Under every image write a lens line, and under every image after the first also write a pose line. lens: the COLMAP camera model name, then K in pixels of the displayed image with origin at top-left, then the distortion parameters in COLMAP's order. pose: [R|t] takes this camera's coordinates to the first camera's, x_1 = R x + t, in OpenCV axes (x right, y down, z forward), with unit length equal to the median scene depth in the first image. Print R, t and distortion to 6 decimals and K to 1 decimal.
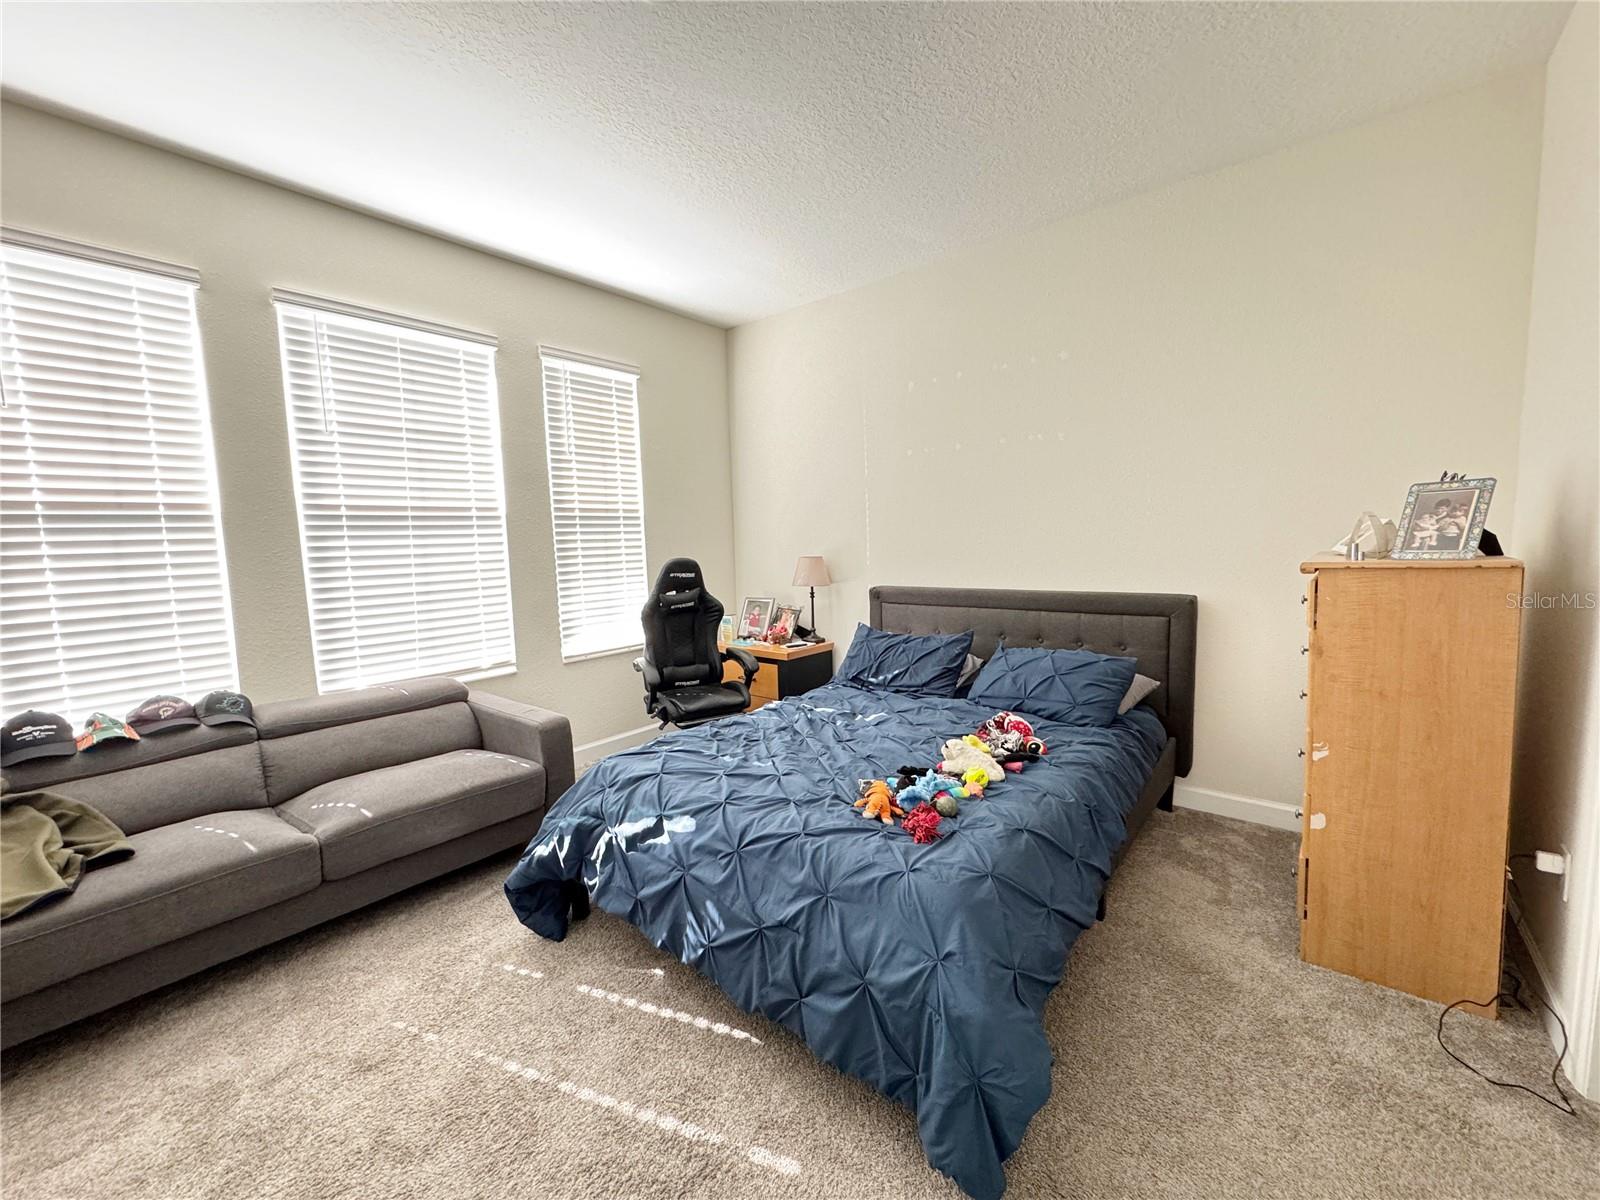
lens RADIAL K [[640.2, 0, 797.4], [0, 640.2, 604.8], [0, 0, 1]] dist [0.000086, 0.000059]
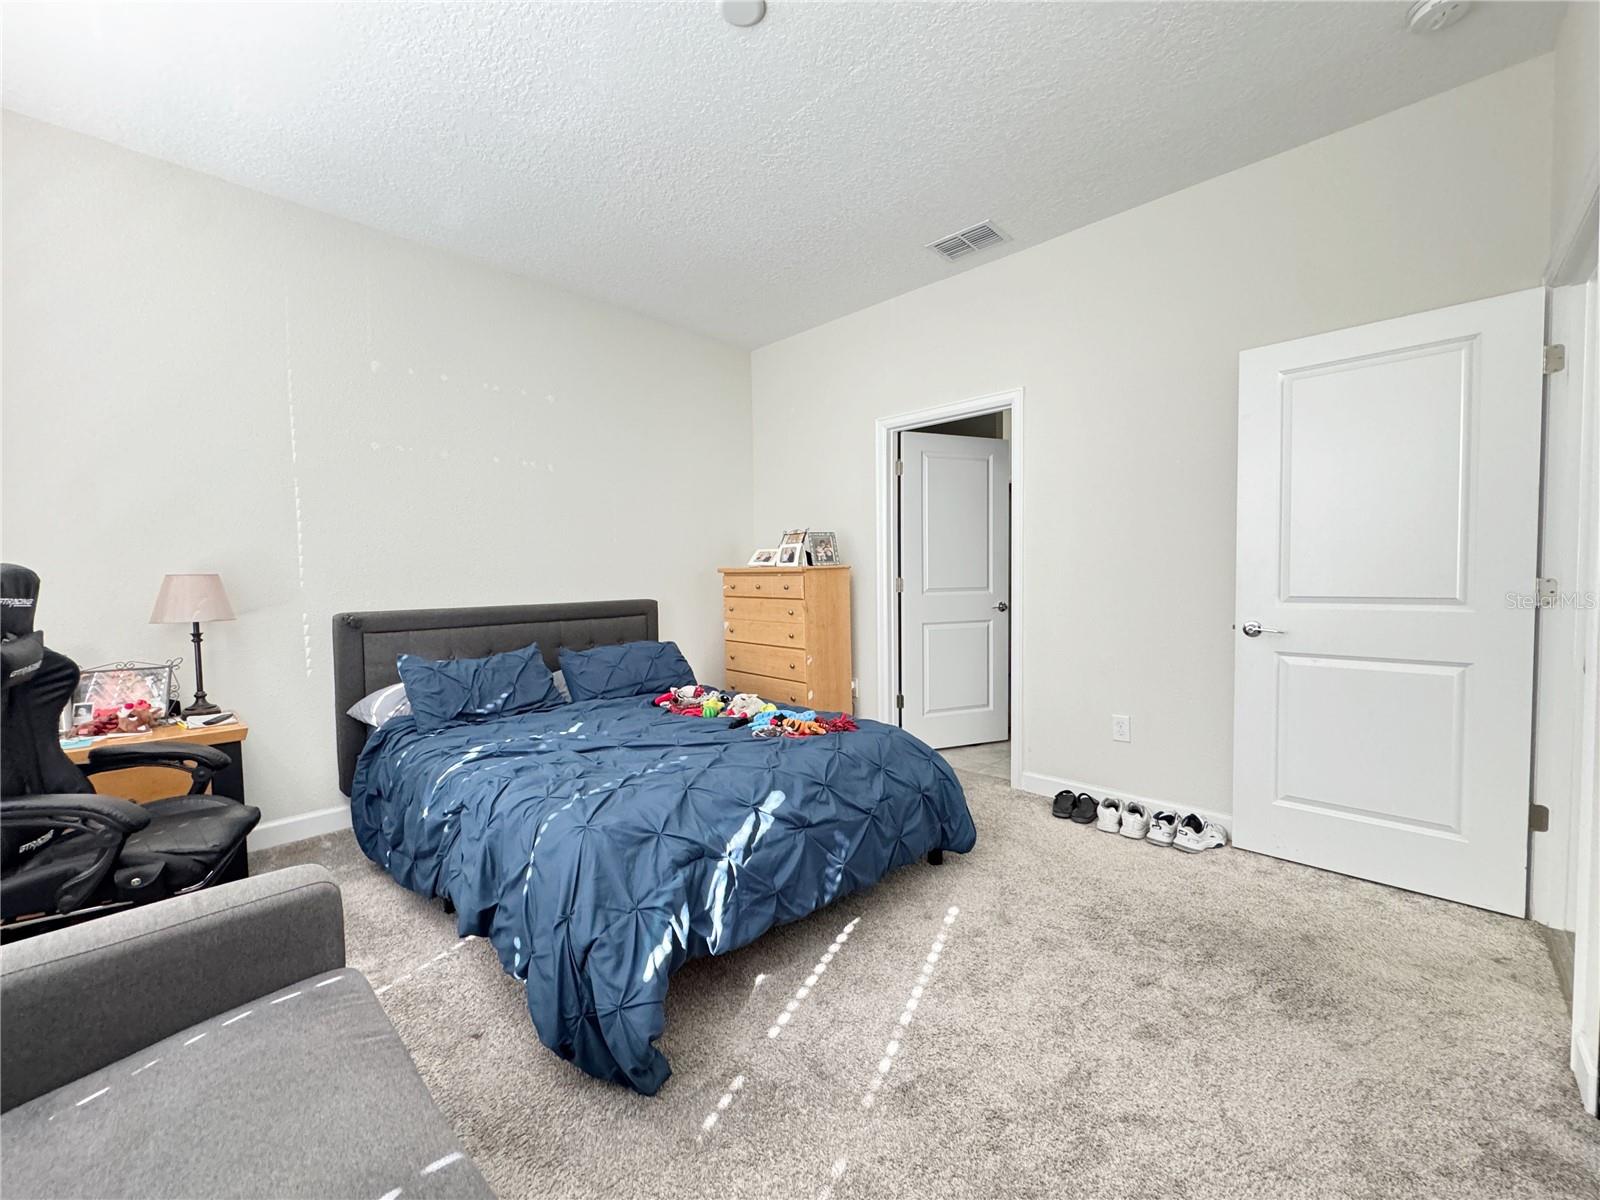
lens RADIAL K [[640.2, 0, 804.6], [0, 640.2, 607.0], [0, 0, 1]] dist [0.000086, 0.000059]
pose [[0.061933, -0.023244, 0.997810, -0.740805], [0.116513, 0.993062, 0.015902, 0.018069], [-0.991256, 0.115273, 0.064211, 0.532111]]
